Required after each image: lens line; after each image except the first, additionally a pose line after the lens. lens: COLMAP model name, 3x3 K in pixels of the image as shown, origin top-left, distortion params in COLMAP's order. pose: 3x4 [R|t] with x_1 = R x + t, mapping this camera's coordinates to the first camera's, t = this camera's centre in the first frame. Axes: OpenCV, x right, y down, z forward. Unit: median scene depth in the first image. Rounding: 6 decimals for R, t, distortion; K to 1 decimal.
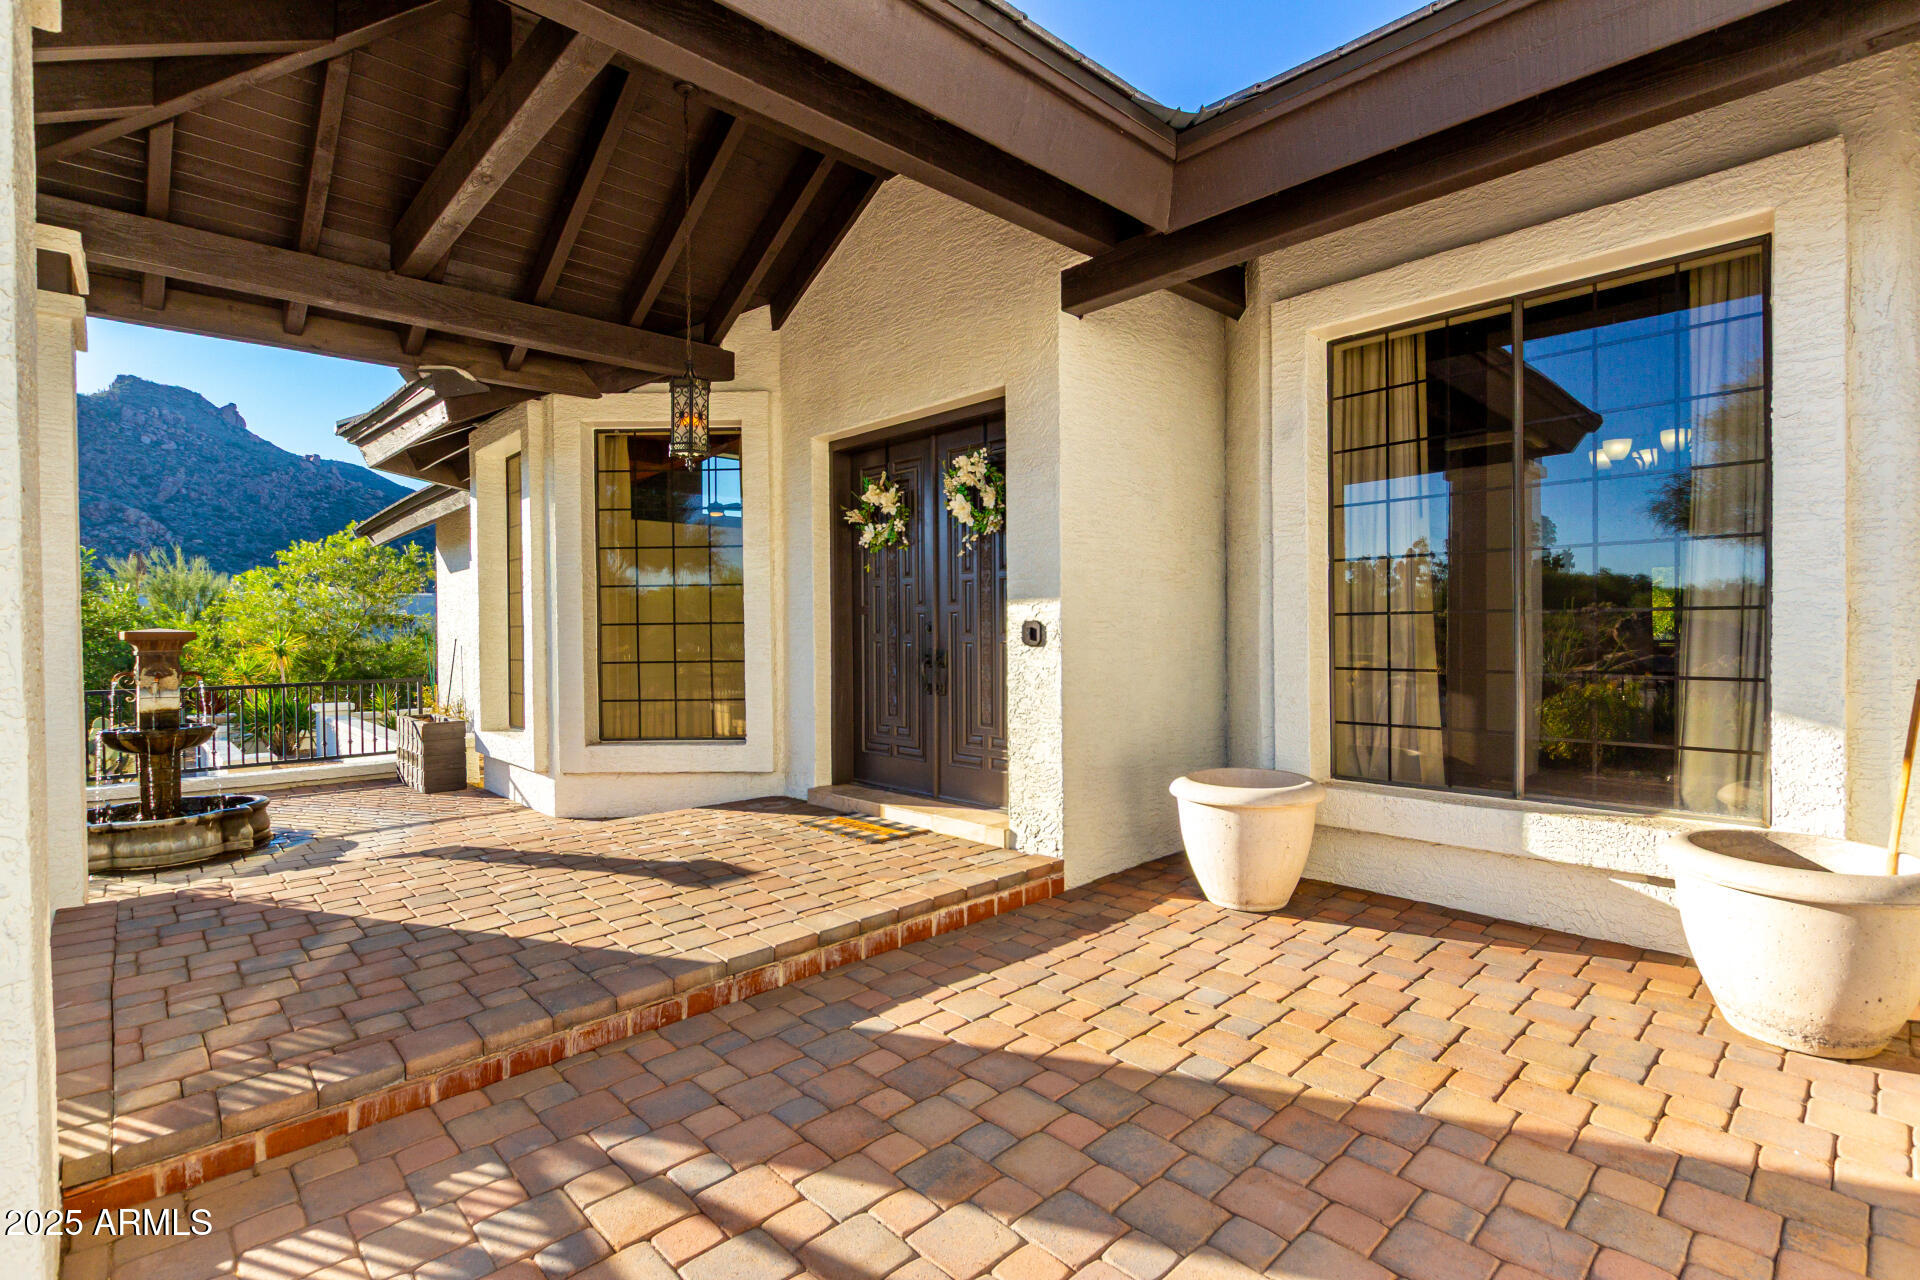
lens RADIAL K [[889.2, 0, 959.8], [0, 889.2, 640.3], [0, 0, 1]] dist [0.008199, -0.002976]
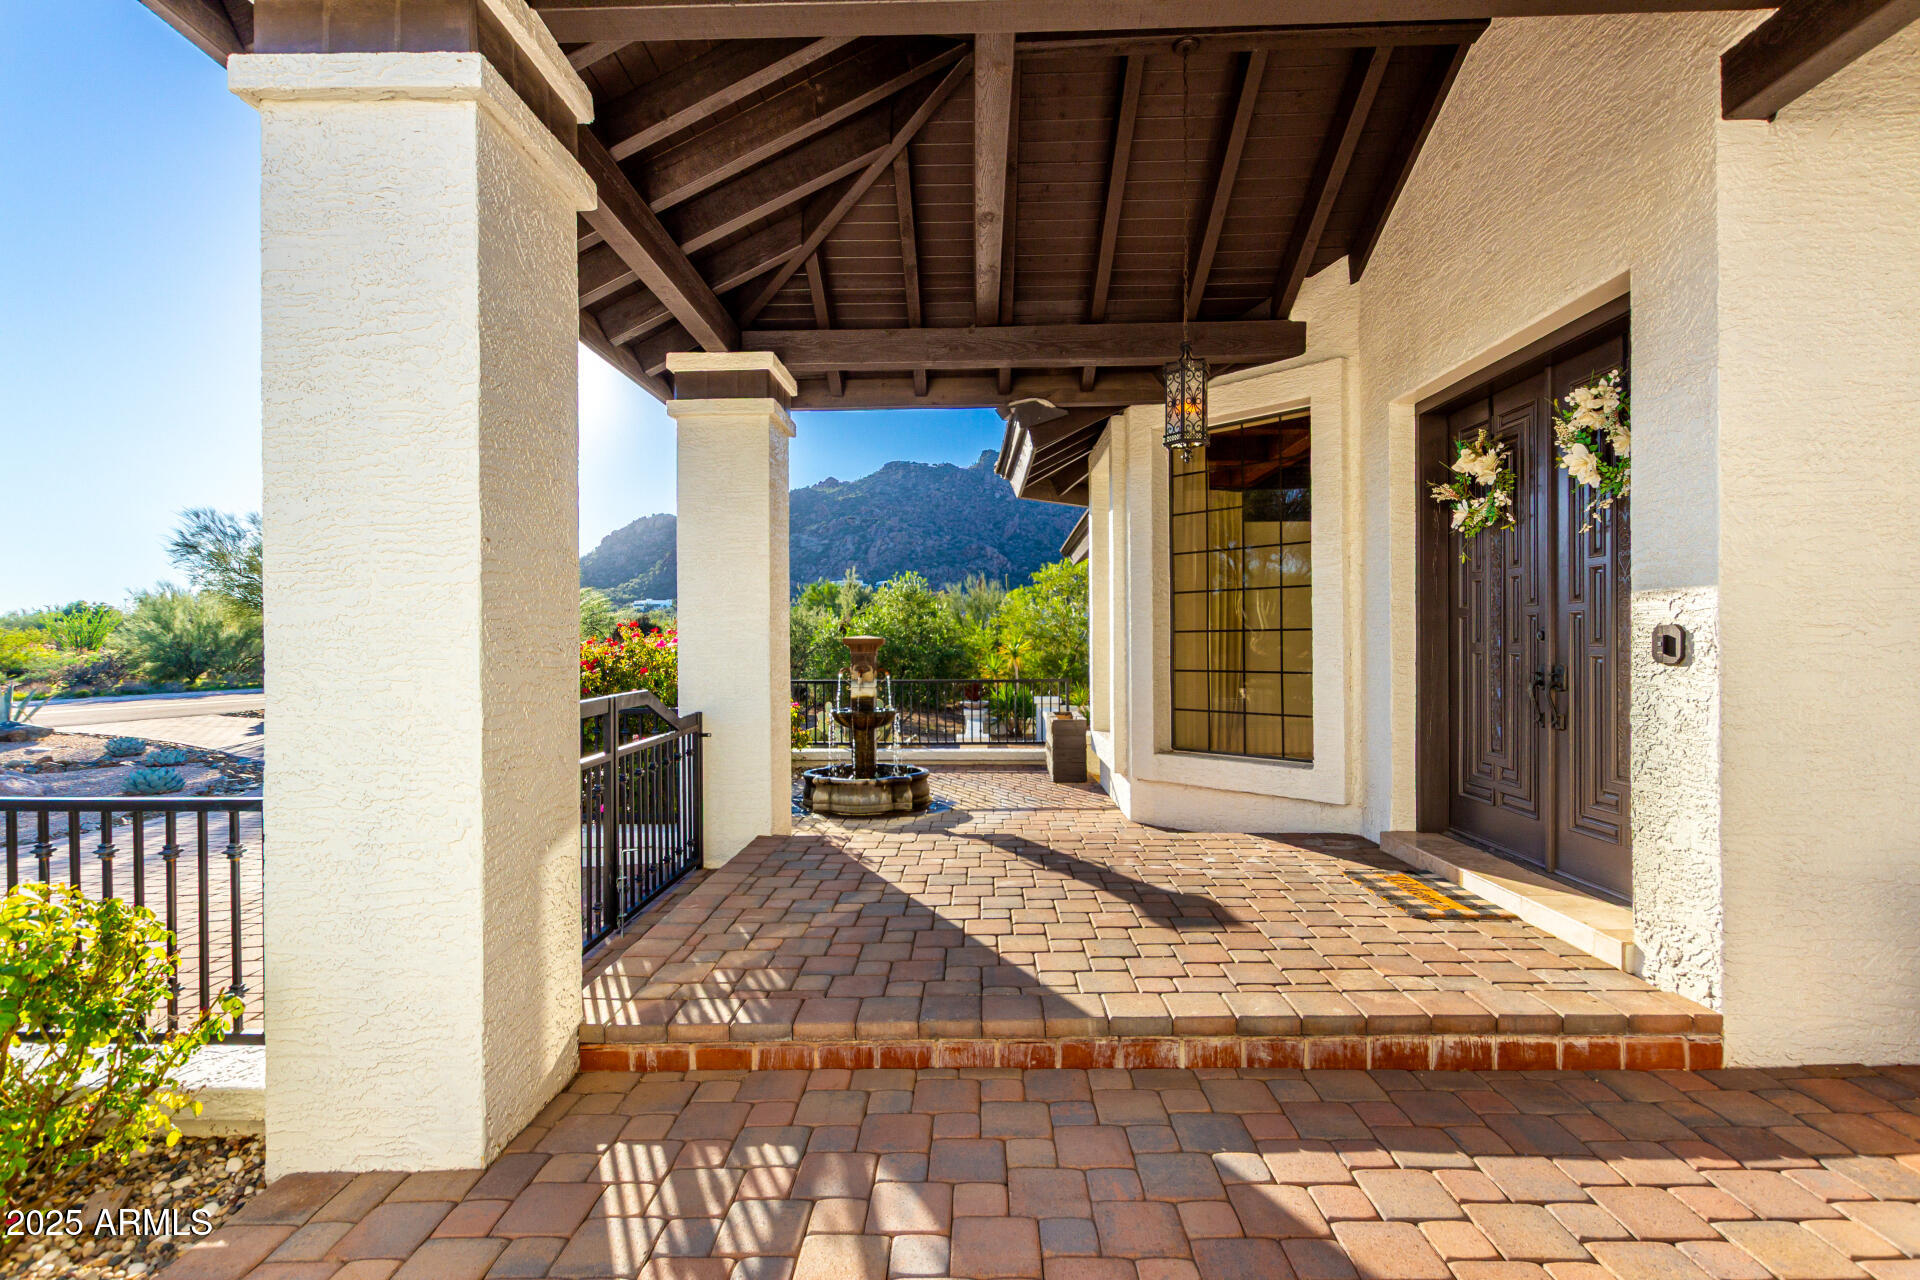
lens RADIAL K [[889.2, 0, 959.5], [0, 889.2, 639.8], [0, 0, 1]] dist [0.008199, -0.002976]
pose [[0.711872, 0.004037, -0.702298, 0.165585], [-0.009046, 0.999953, -0.003421, -0.004353], [0.702251, 0.008788, 0.711875, 0.184426]]
